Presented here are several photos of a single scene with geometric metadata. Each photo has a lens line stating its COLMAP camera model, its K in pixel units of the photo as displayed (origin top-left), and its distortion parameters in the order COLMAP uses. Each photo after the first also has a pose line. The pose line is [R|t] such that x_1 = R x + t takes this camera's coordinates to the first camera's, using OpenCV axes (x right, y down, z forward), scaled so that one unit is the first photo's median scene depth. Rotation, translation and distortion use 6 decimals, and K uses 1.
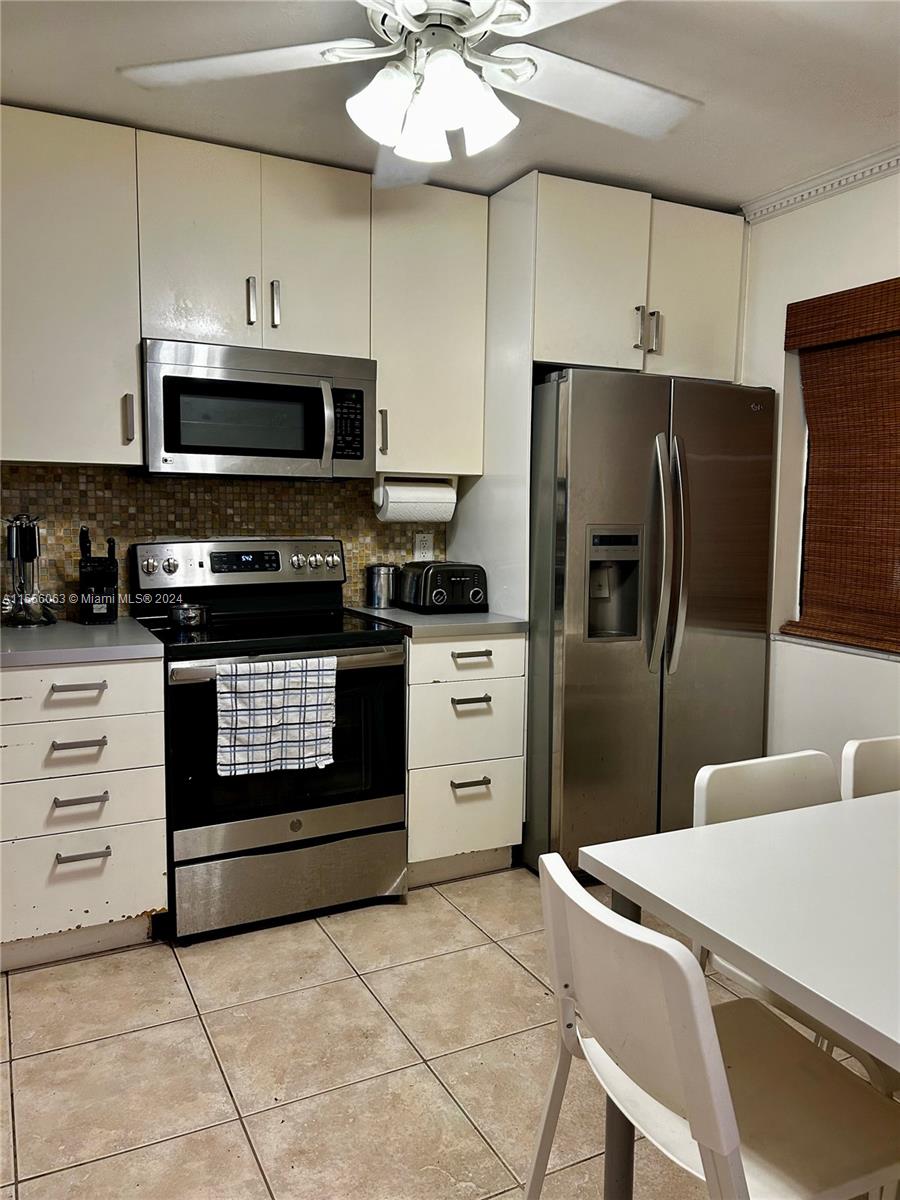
lens RADIAL K [[898.4, 0, 446.9], [0, 898.4, 598.5], [0, 0, 1]] dist [0.052255, -0.060327]
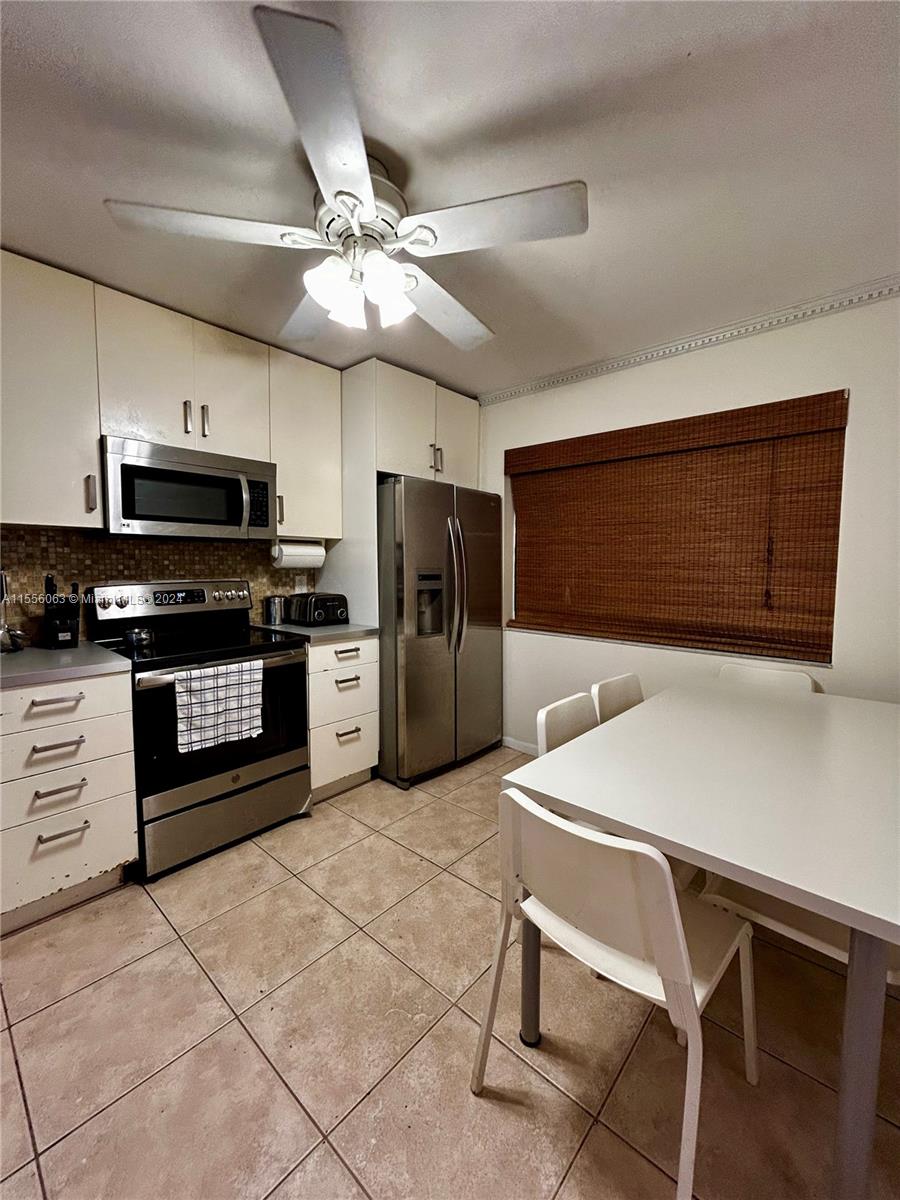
lens RADIAL K [[485.5, 0, 452.4], [0, 485.5, 596.4], [0, 0, 1]] dist [0.001332, -0.000352]
pose [[0.929880, -0.032675, 0.366410, -0.117843], [0.043716, 0.998805, -0.021874, -0.007337], [-0.365257, 0.036358, 0.930196, 0.137336]]
